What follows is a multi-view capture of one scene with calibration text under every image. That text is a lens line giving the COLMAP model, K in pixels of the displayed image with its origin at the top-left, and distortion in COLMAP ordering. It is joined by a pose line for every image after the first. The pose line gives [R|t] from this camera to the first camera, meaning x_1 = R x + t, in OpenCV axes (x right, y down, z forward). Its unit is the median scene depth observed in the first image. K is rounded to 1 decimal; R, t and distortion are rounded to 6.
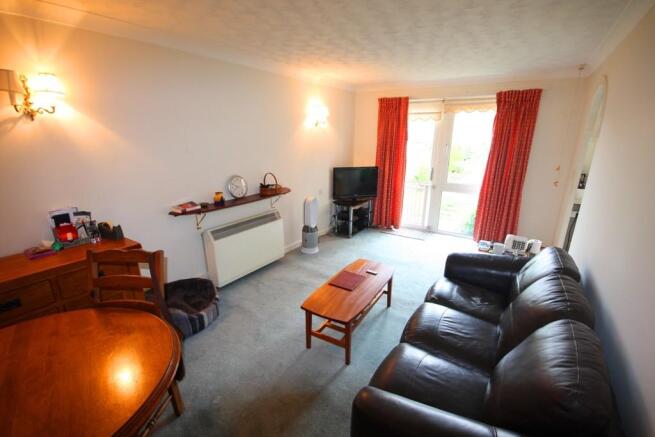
lens RADIAL K [[298.0, 0, 327.5], [0, 298.0, 224.3], [0, 0, 1]] dist [-0.016279, -0.004190]
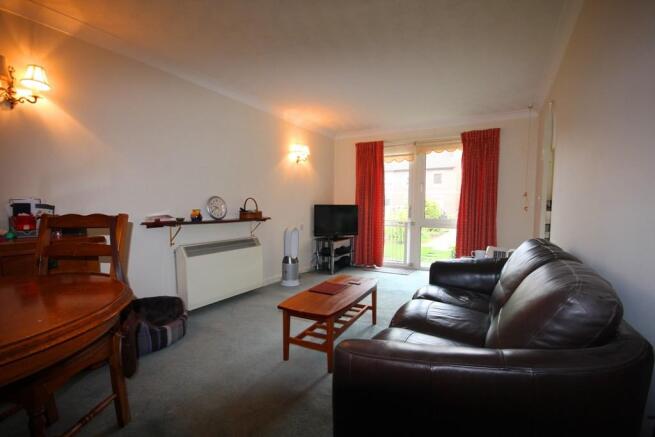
lens RADIAL K [[298.0, 0, 329.0], [0, 298.0, 221.9], [0, 0, 1]] dist [-0.016279, -0.004190]
pose [[0.997949, -0.006073, 0.063732, 0.007393], [0.020444, 0.973599, -0.227348, 0.171811], [-0.060669, 0.228185, 0.971726, 0.033849]]
